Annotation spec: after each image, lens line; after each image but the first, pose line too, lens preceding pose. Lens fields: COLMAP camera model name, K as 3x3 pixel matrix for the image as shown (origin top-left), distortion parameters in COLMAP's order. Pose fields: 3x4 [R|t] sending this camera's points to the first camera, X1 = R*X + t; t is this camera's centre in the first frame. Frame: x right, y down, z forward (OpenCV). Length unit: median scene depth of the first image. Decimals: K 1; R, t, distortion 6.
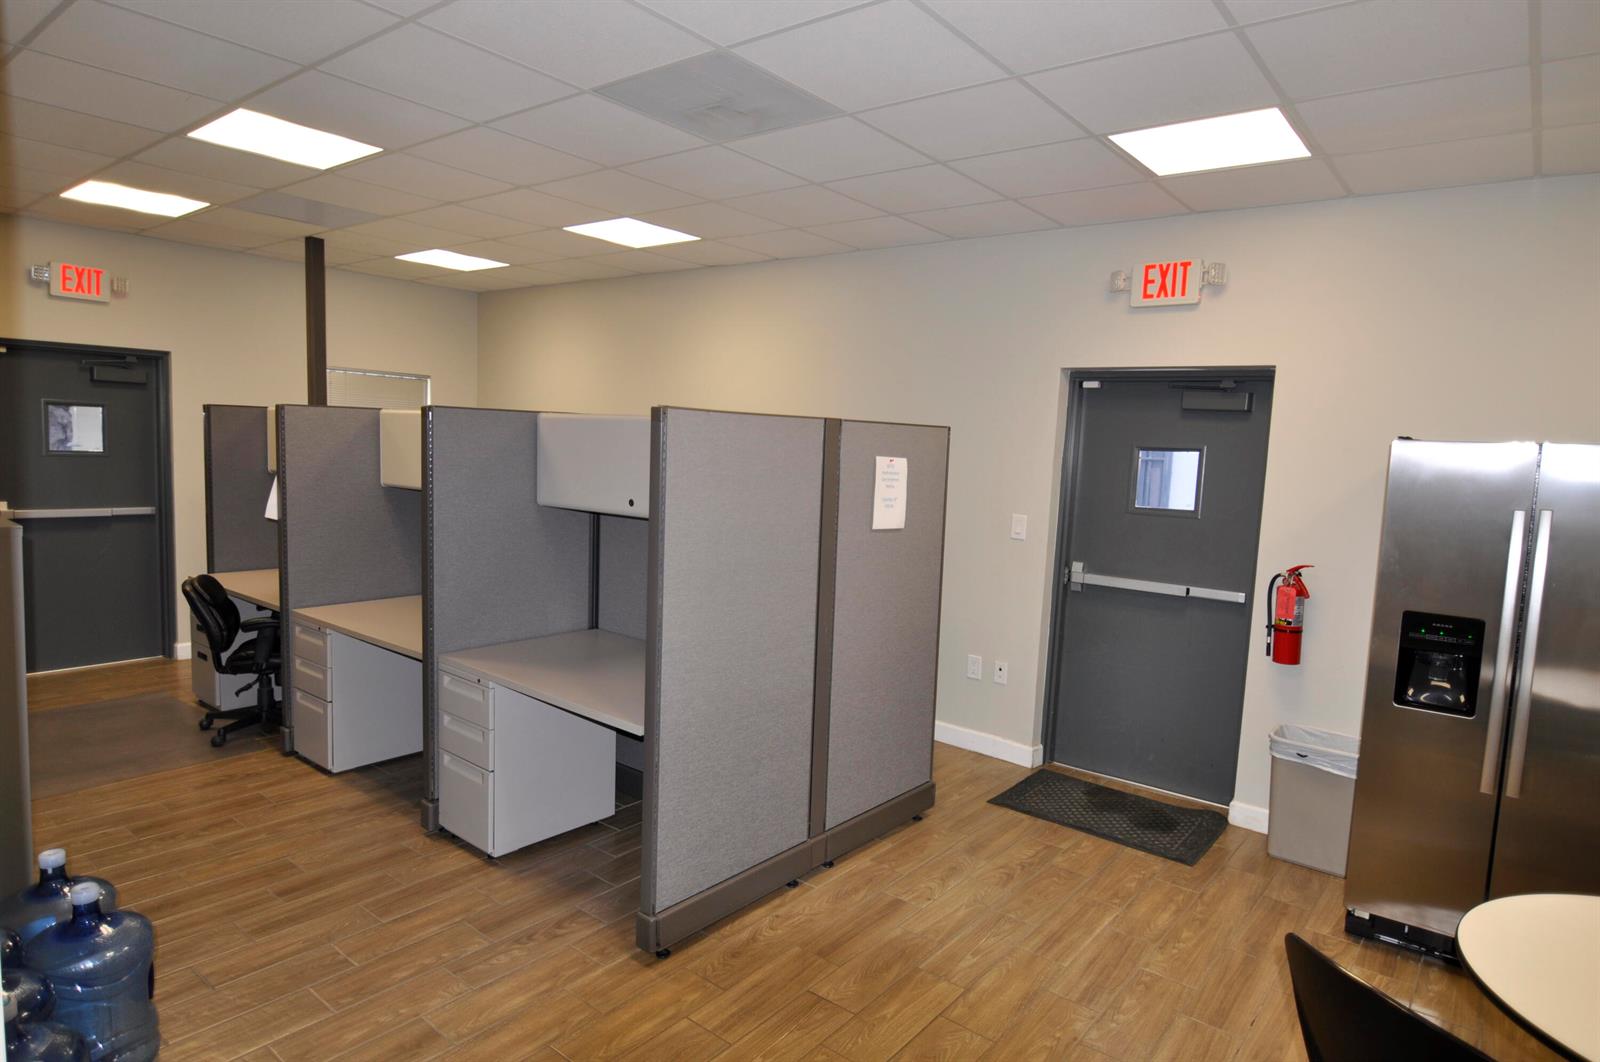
lens RADIAL K [[926.4, 0, 800.0], [0, 926.4, 531.0], [0, 0, 1]] dist [0.000511, -0.015789]
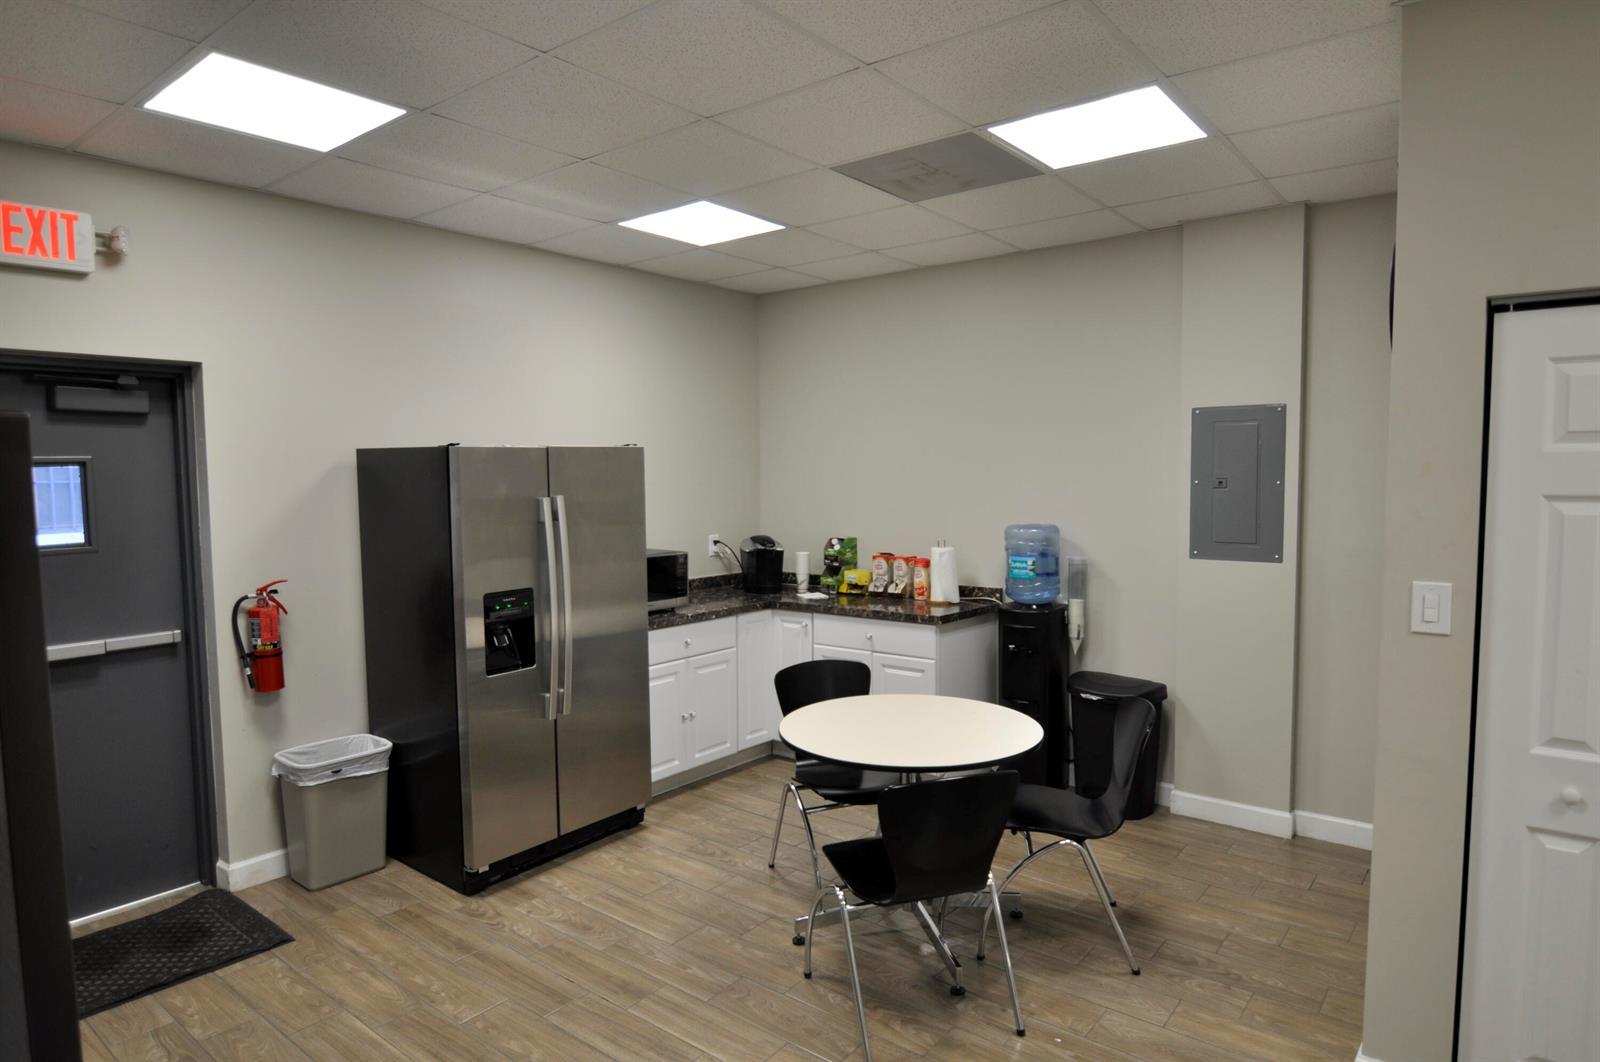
lens RADIAL K [[926.4, 0, 800.0], [0, 926.4, 531.0], [0, 0, 1]] dist [0.000511, -0.015789]
pose [[0.002362, -0.111205, 0.993795, -0.368664], [0.103754, 0.988461, 0.110361, -0.059930], [-0.994600, 0.102850, 0.013873, 0.448025]]
